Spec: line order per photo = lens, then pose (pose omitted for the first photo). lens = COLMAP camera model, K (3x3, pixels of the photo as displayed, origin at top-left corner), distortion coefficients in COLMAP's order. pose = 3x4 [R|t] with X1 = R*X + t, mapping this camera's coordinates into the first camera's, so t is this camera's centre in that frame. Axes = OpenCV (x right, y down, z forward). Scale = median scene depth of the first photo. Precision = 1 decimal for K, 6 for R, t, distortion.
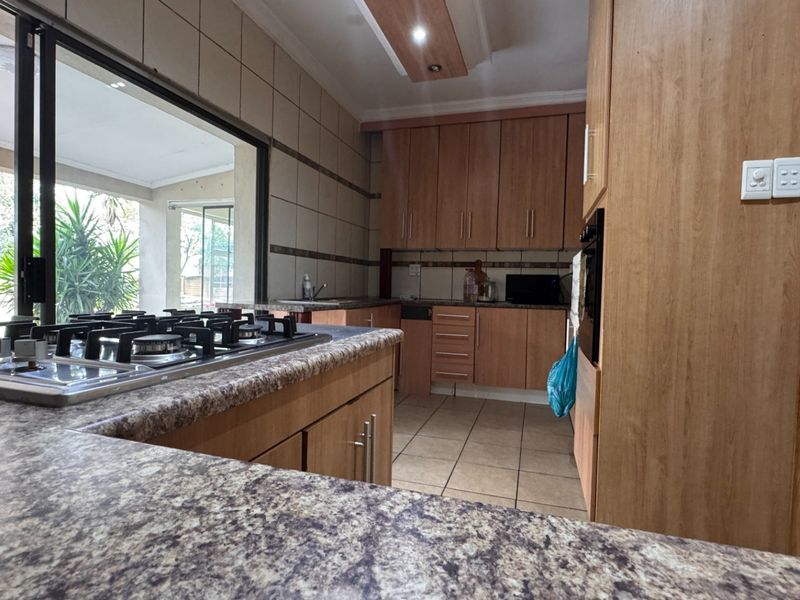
lens RADIAL K [[431.2, 0, 402.2], [0, 431.2, 299.8], [0, 0, 1]] dist [-0.003577, -0.000104]
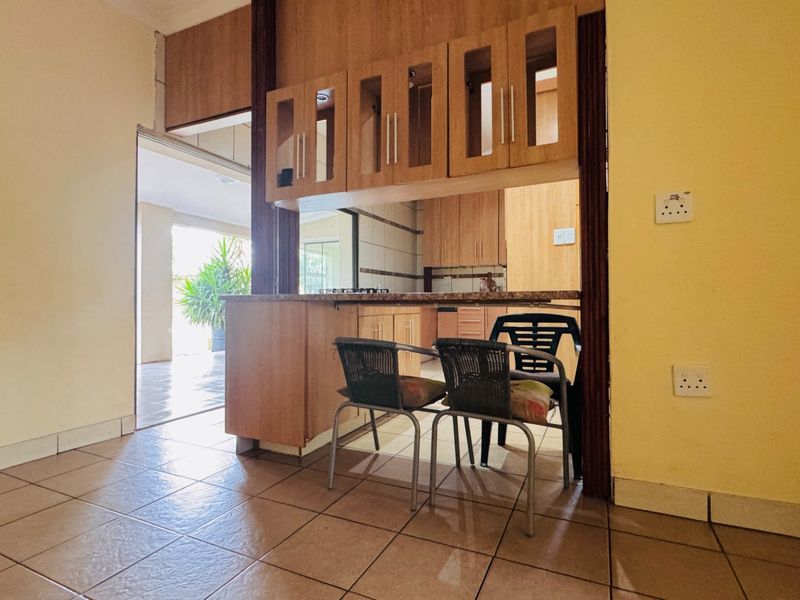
lens RADIAL K [[431.2, 0, 399.6], [0, 431.2, 299.9], [0, 0, 1]] dist [-0.003577, -0.000104]
pose [[0.990687, -0.028913, -0.133052, 0.069470], [0.023706, 0.998896, -0.040558, 0.061268], [0.134078, 0.037026, 0.990279, -0.563695]]
